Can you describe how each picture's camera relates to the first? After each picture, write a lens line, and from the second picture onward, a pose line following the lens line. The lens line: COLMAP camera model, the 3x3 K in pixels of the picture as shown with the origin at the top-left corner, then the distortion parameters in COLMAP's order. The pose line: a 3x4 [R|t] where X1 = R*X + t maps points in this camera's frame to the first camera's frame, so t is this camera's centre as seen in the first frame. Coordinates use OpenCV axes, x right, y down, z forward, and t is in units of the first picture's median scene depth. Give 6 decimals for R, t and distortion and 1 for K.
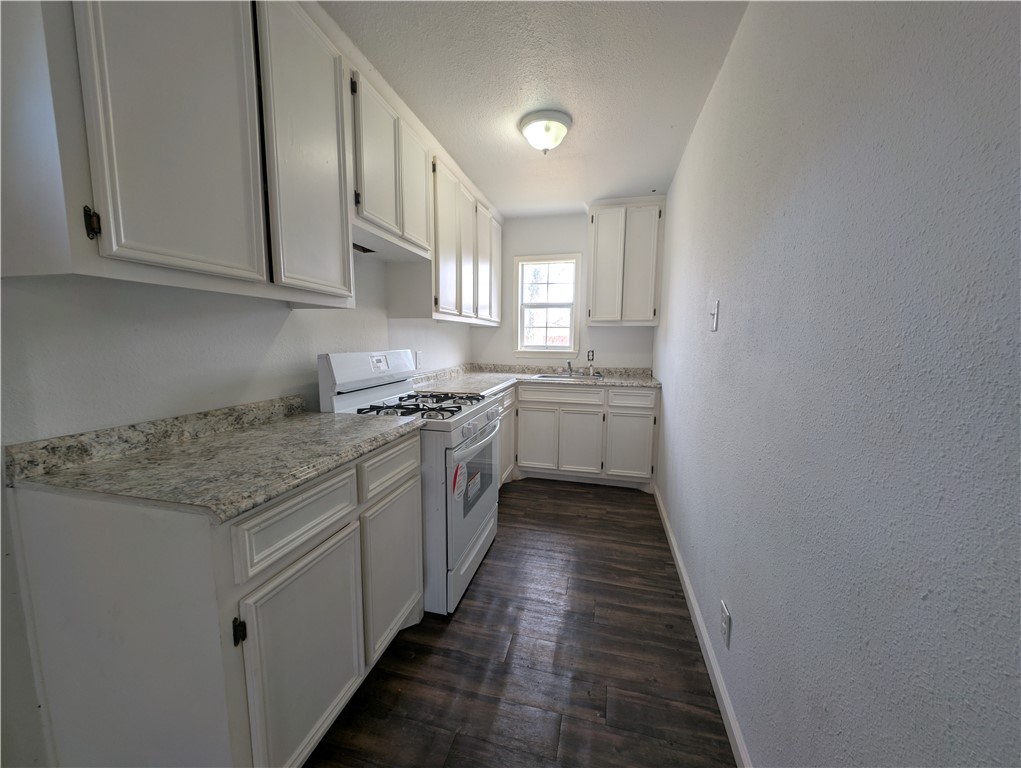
lens RADIAL K [[378.4, 0, 510.5], [0, 378.4, 385.7], [0, 0, 1]] dist [0.001494, 0.000112]
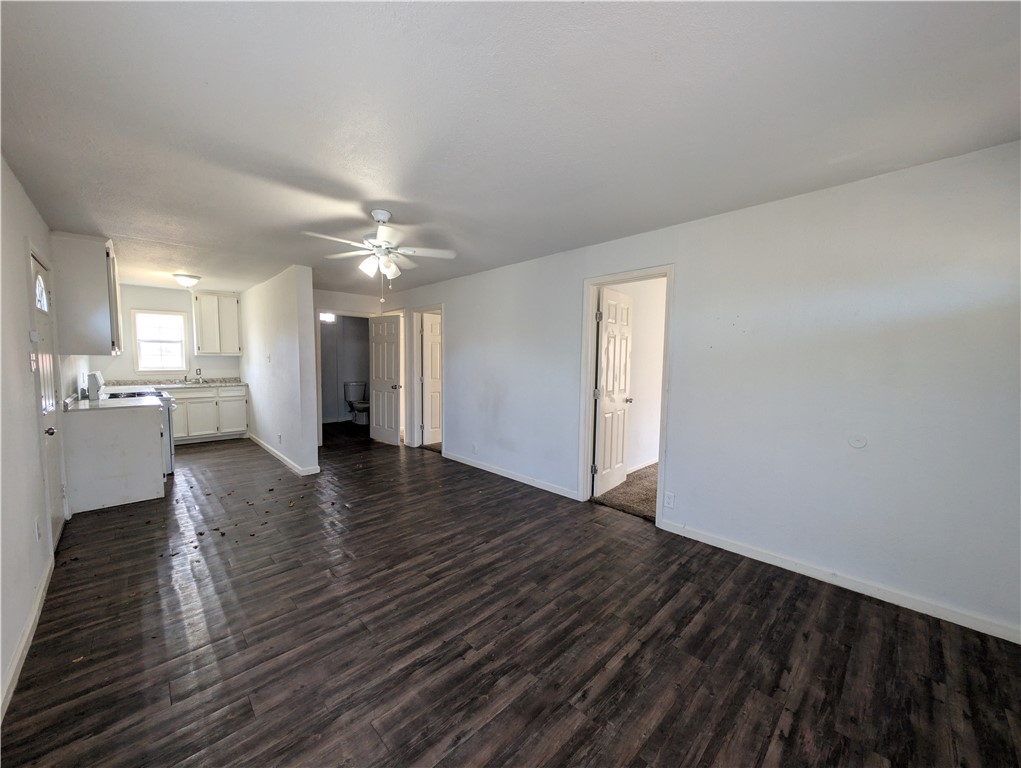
lens RADIAL K [[378.4, 0, 510.5], [0, 378.4, 385.7], [0, 0, 1]] dist [0.001494, 0.000112]
pose [[0.516196, -0.067456, 0.853810, -0.903852], [0.094633, 0.995282, 0.021420, 0.139126], [-0.851226, 0.069742, 0.520144, -1.871846]]
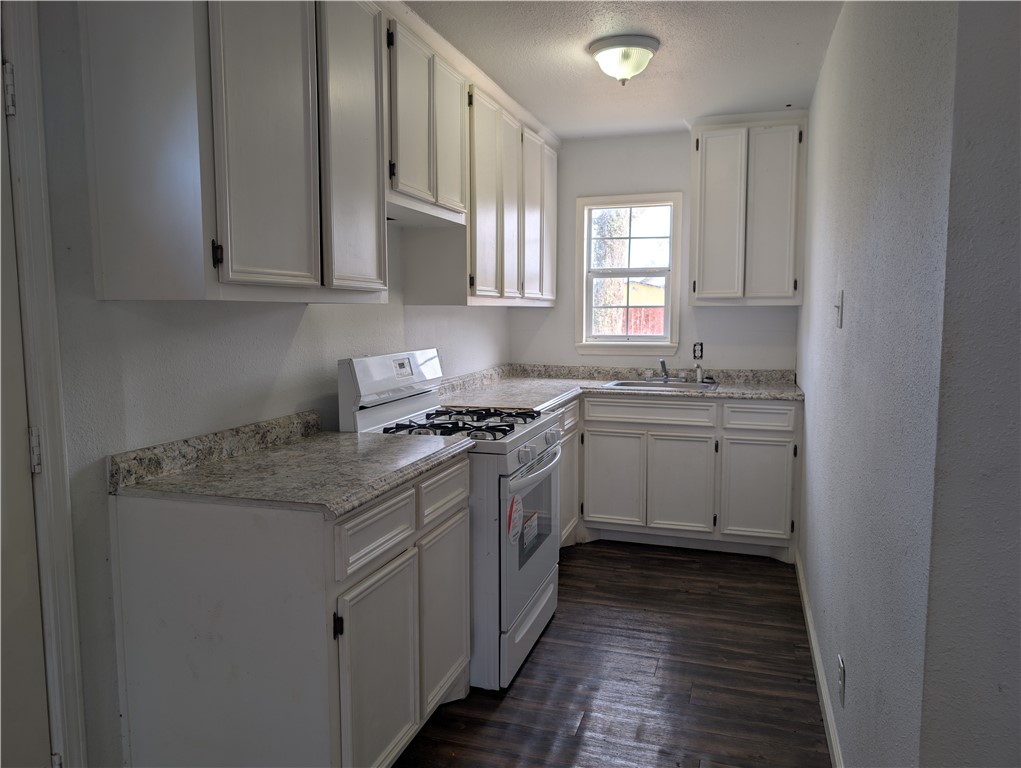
lens RADIAL K [[741.3, 0, 511.9], [0, 741.3, 383.2], [0, 0, 1]] dist [0.045837, -0.046295]
pose [[0.997878, -0.003318, -0.065022, -0.032900], [0.001955, 0.999777, -0.021008, 0.001210], [0.065078, 0.020836, 0.997663, -0.456905]]
